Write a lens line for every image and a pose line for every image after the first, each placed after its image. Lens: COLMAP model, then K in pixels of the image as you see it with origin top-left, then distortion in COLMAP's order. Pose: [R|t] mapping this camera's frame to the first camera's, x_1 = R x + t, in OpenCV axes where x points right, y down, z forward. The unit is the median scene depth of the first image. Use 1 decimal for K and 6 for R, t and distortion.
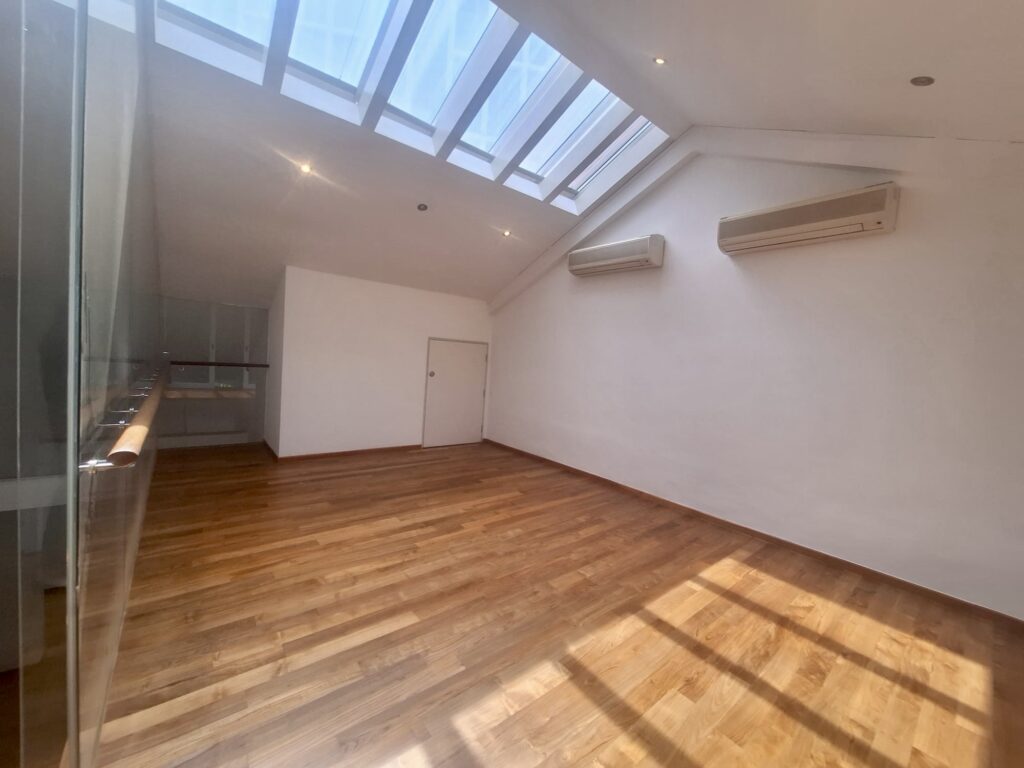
lens RADIAL K [[408.2, 0, 509.3], [0, 408.2, 381.9], [0, 0, 1]] dist [-0.000266, -0.000017]
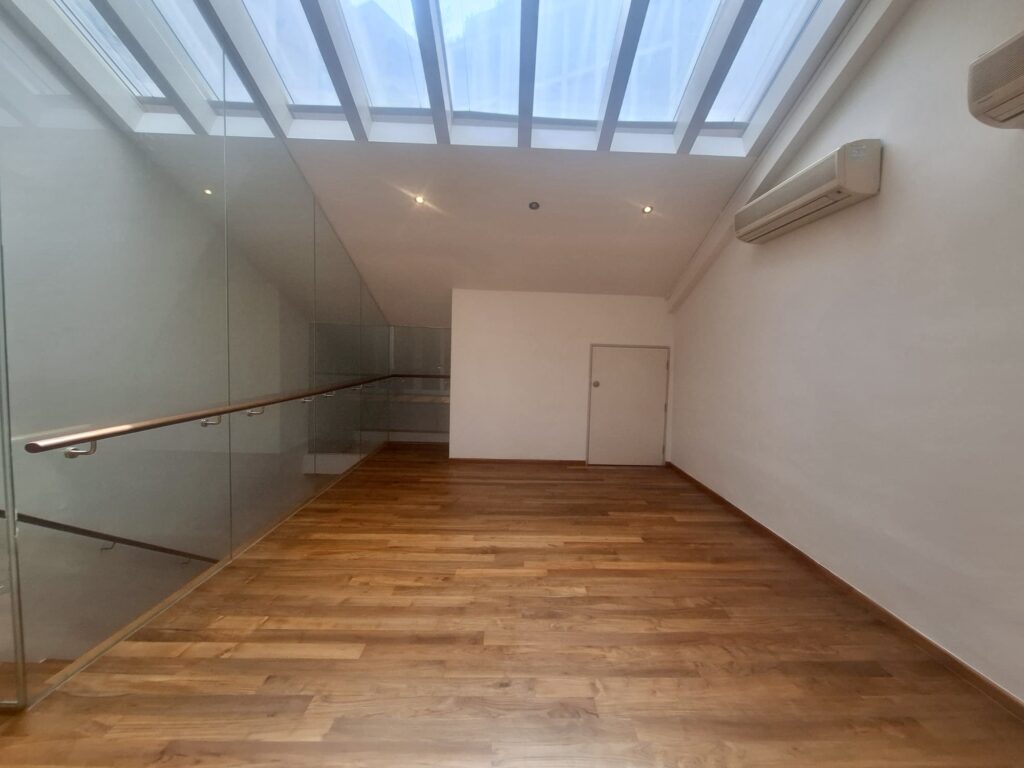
lens RADIAL K [[401.3, 0, 514.4], [0, 401.3, 374.6], [0, 0, 1]] dist [-0.006183, -0.000197]
pose [[0.787449, -0.020691, -0.616033, 0.306600], [-0.008519, 0.998976, -0.044443, 0.001078], [0.616321, 0.040245, 0.786466, 0.259261]]
